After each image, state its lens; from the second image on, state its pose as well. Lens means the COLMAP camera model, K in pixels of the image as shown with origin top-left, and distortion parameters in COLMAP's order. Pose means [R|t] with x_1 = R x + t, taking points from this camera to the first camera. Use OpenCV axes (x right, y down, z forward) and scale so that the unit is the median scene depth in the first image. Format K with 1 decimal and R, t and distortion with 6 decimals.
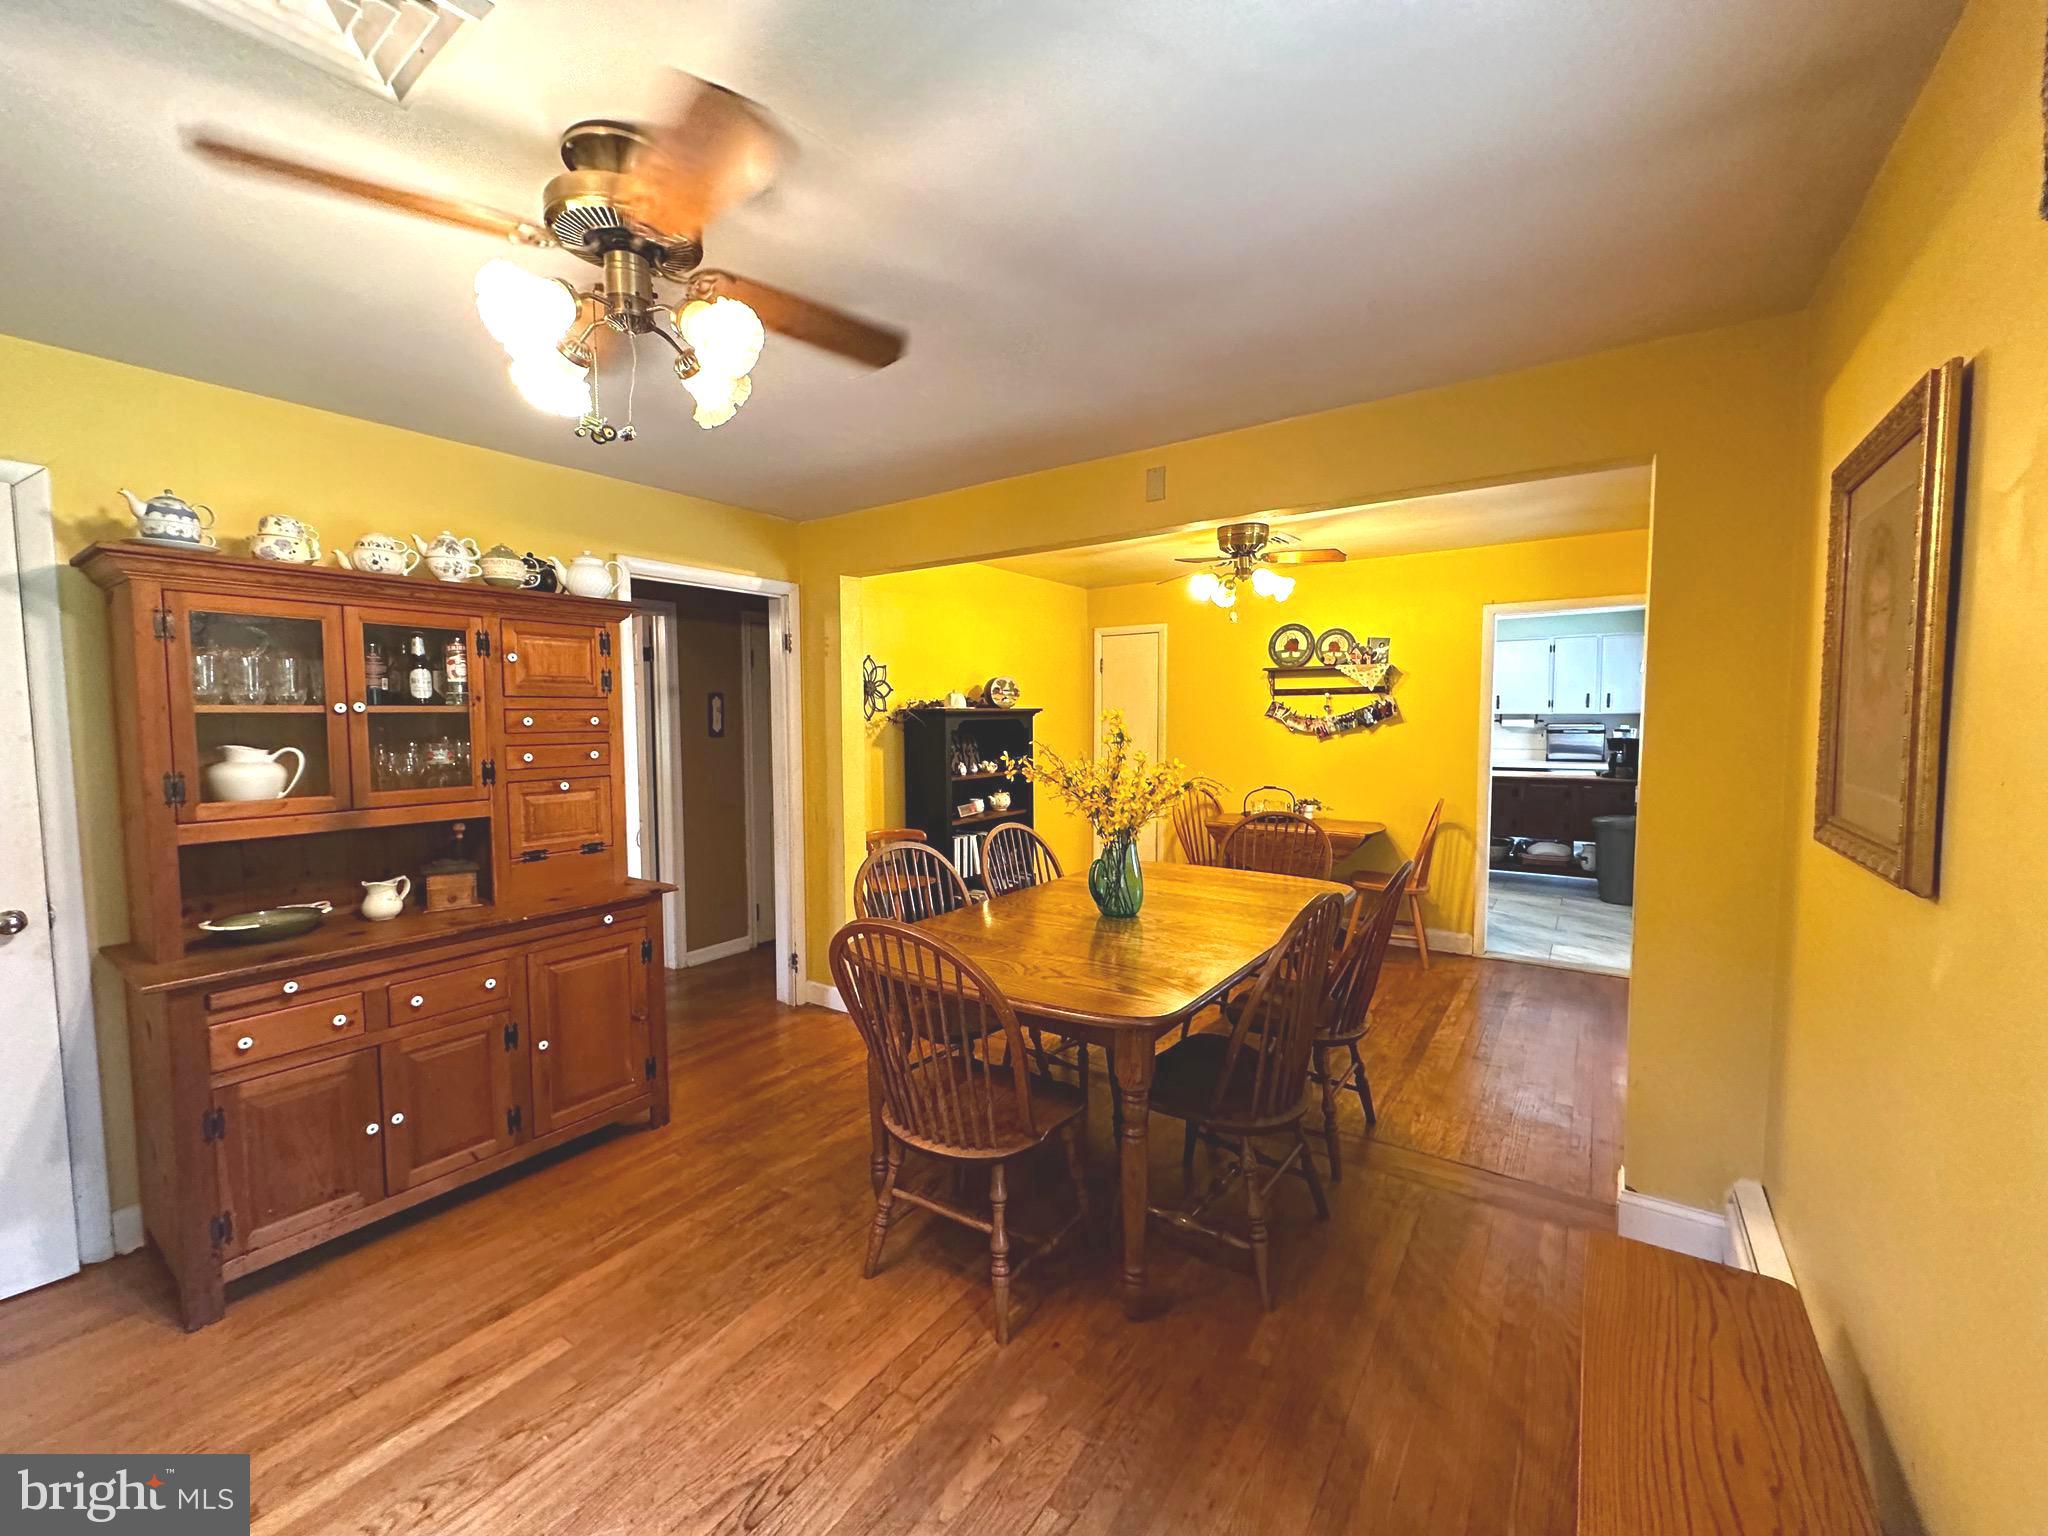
lens RADIAL K [[814.6, 0, 1016.9], [0, 814.6, 765.2], [0, 0, 1]] dist [-0.001559, -0.000131]
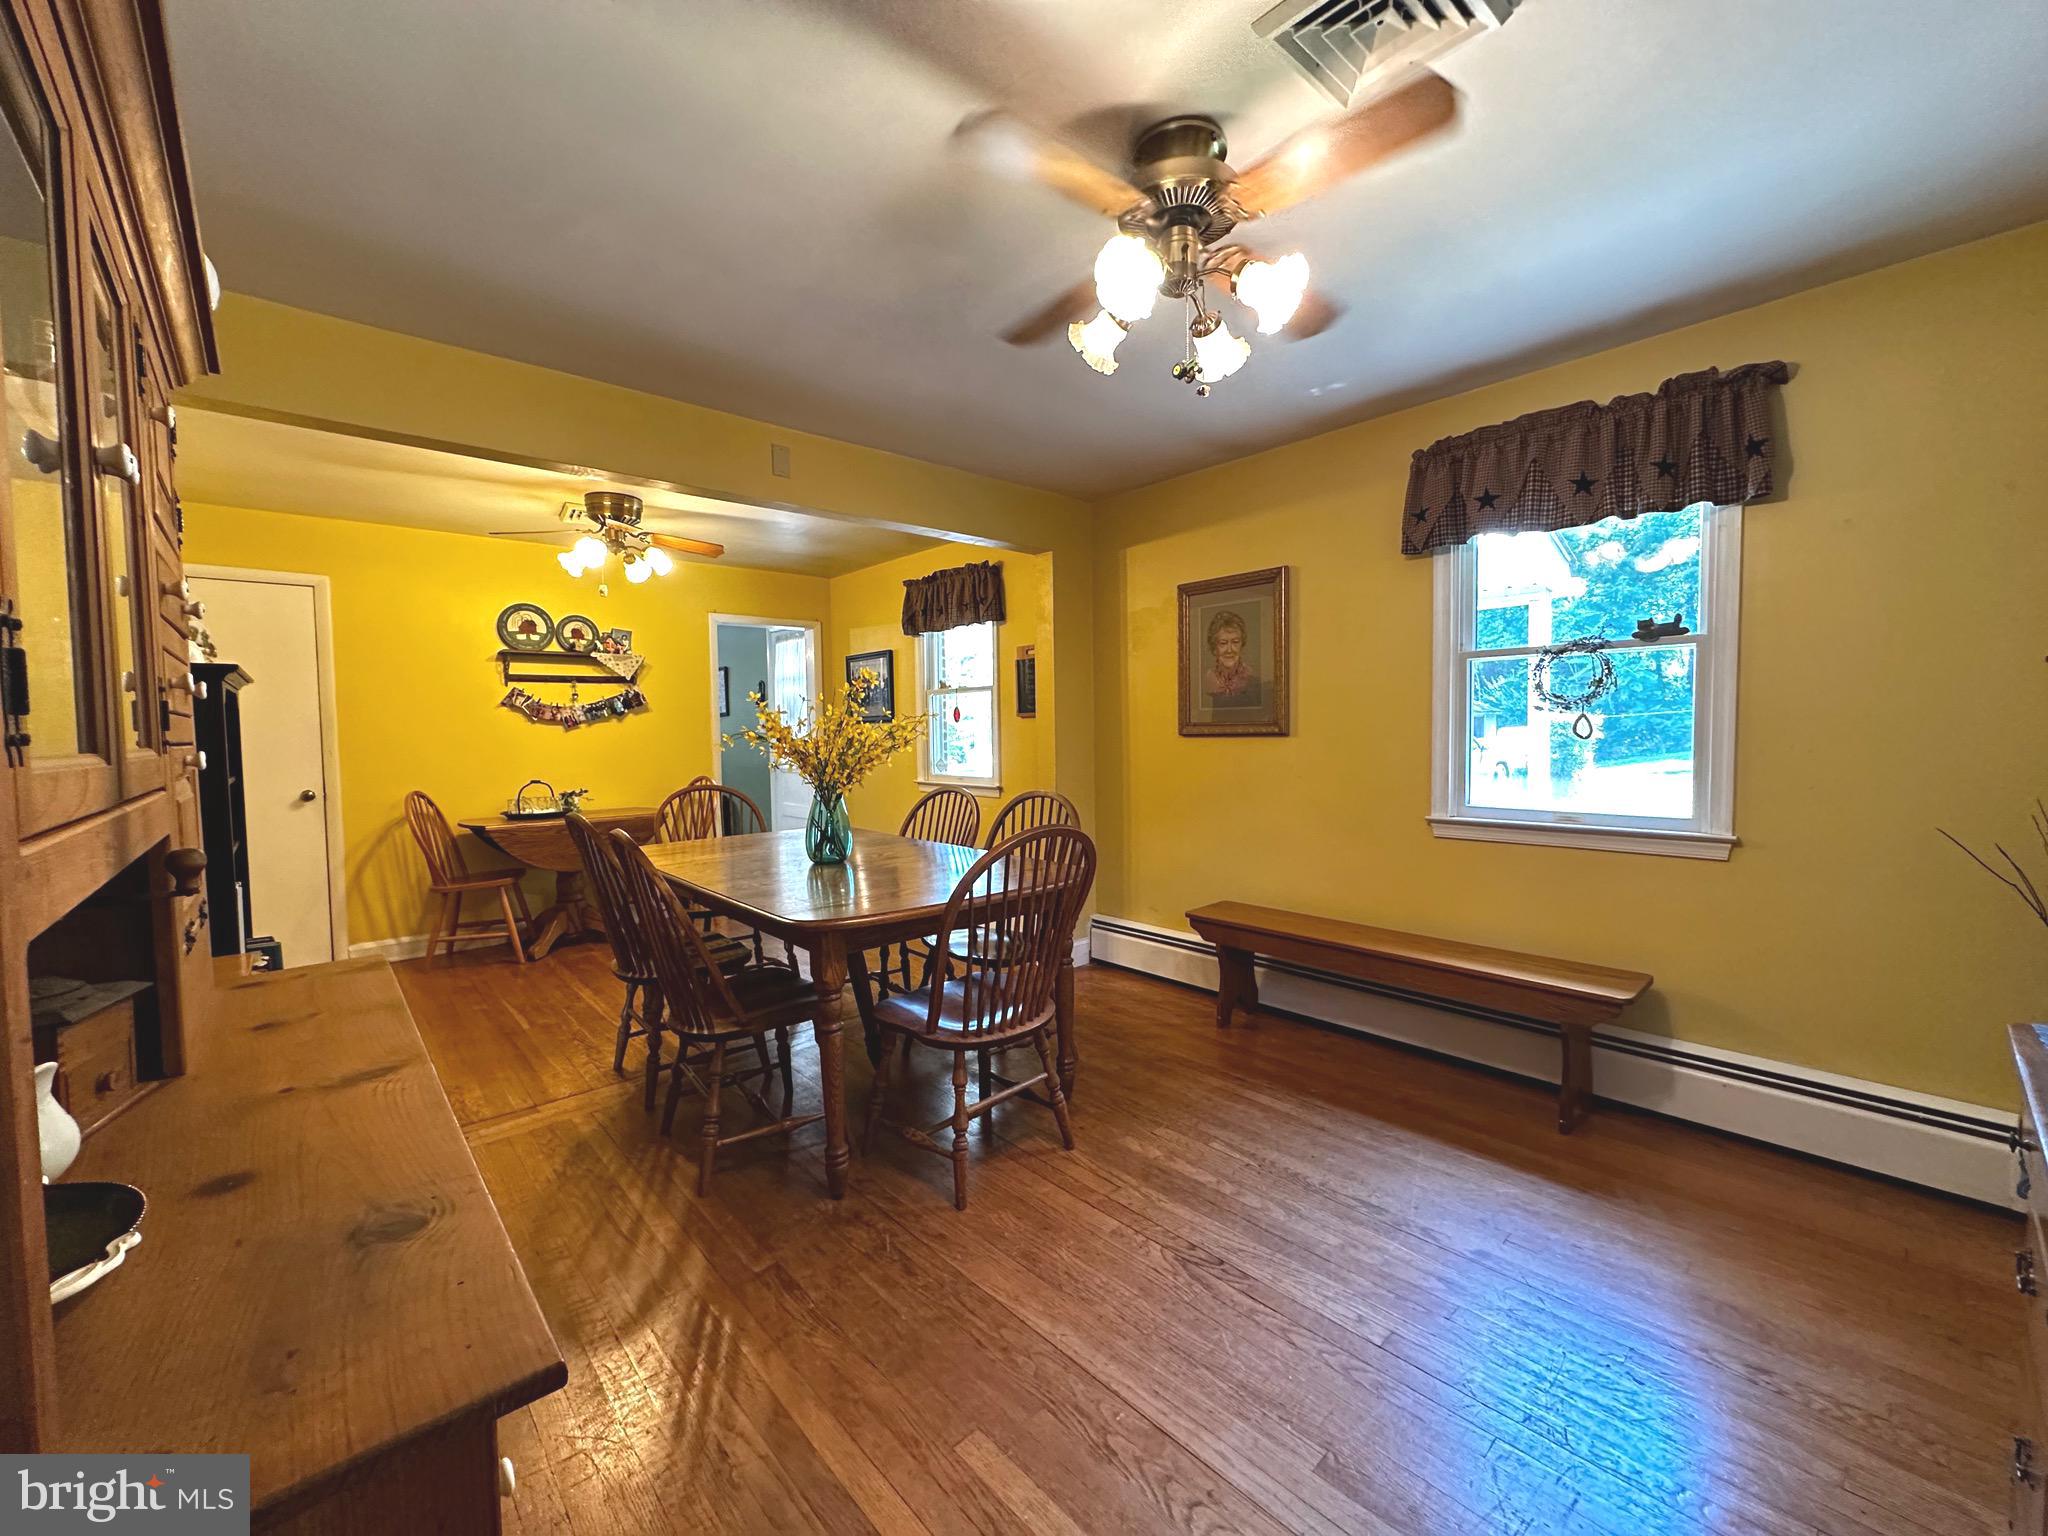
lens RADIAL K [[814.6, 0, 1024.2], [0, 814.6, 767.9], [0, 0, 1]] dist [-0.001559, -0.000131]
pose [[0.227532, -0.046920, 0.972640, -0.462753], [0.073124, 0.996842, 0.030982, 0.024767], [-0.971021, 0.064074, 0.230244, 0.272017]]
